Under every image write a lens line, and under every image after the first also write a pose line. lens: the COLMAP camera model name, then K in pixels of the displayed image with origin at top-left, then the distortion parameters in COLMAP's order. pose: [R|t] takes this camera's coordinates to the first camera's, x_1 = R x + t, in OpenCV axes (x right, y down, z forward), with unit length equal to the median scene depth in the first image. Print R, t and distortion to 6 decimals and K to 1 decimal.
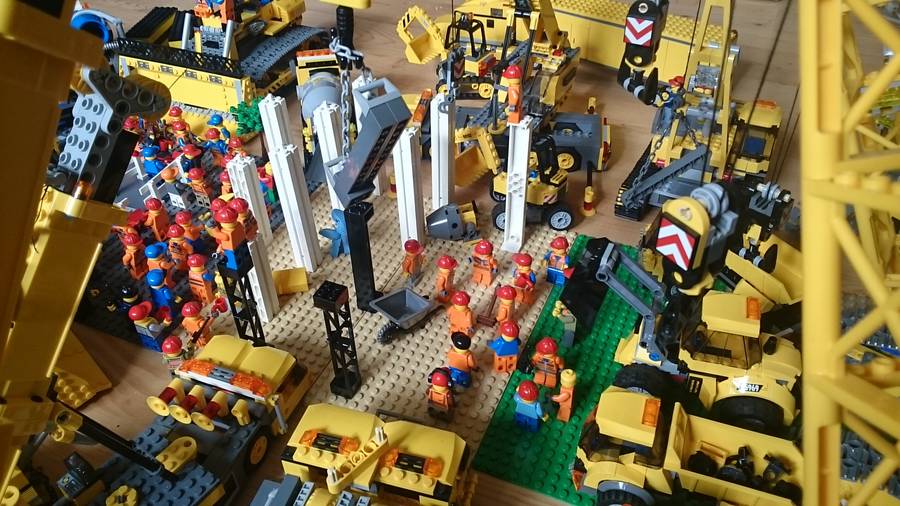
lens RADIAL K [[696.4, 0, 447.9], [0, 696.4, 243.8], [0, 0, 1]] dist [0.072102, -0.155070]
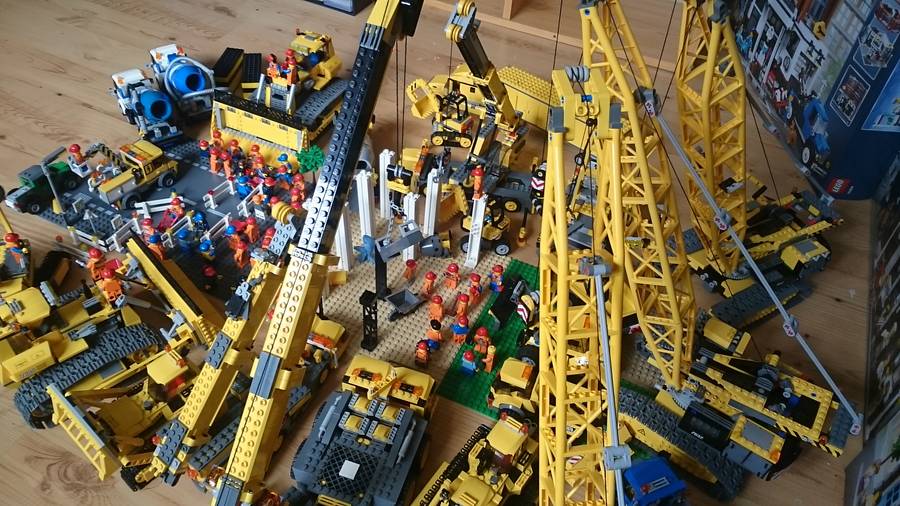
lens RADIAL K [[698.5, 0, 447.8], [0, 698.5, 244.9], [0, 0, 1]] dist [0.072951, -0.162969]
pose [[0.996049, 0.079042, 0.040485, -0.036875], [-0.082398, 0.992589, 0.089315, -0.215668], [-0.033125, -0.092298, 0.995180, -0.732491]]
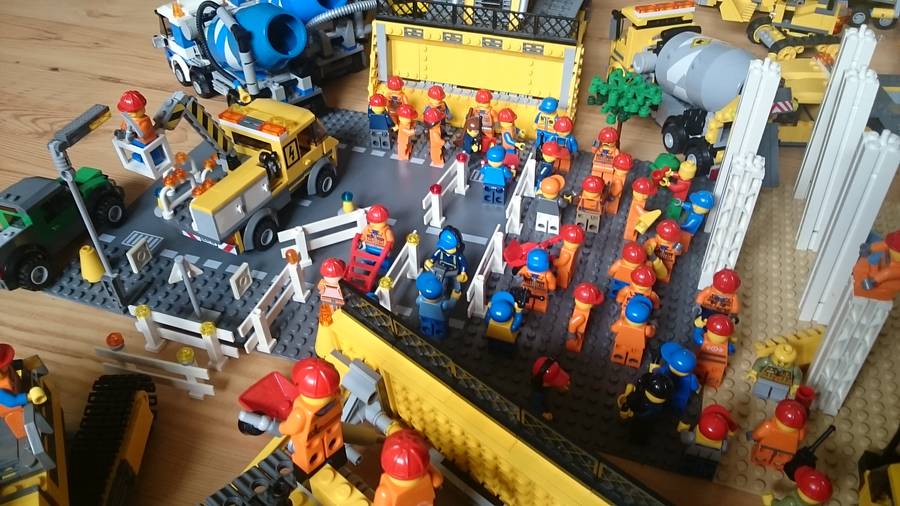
lens RADIAL K [[696.4, 0, 447.9], [0, 696.4, 243.8], [0, 0, 1]] dist [0.072102, -0.155070]
pose [[0.996331, -0.051003, 0.068722, -0.688052], [0.049526, 0.998507, 0.023024, -0.079859], [-0.069793, -0.019536, 0.997370, 0.413565]]
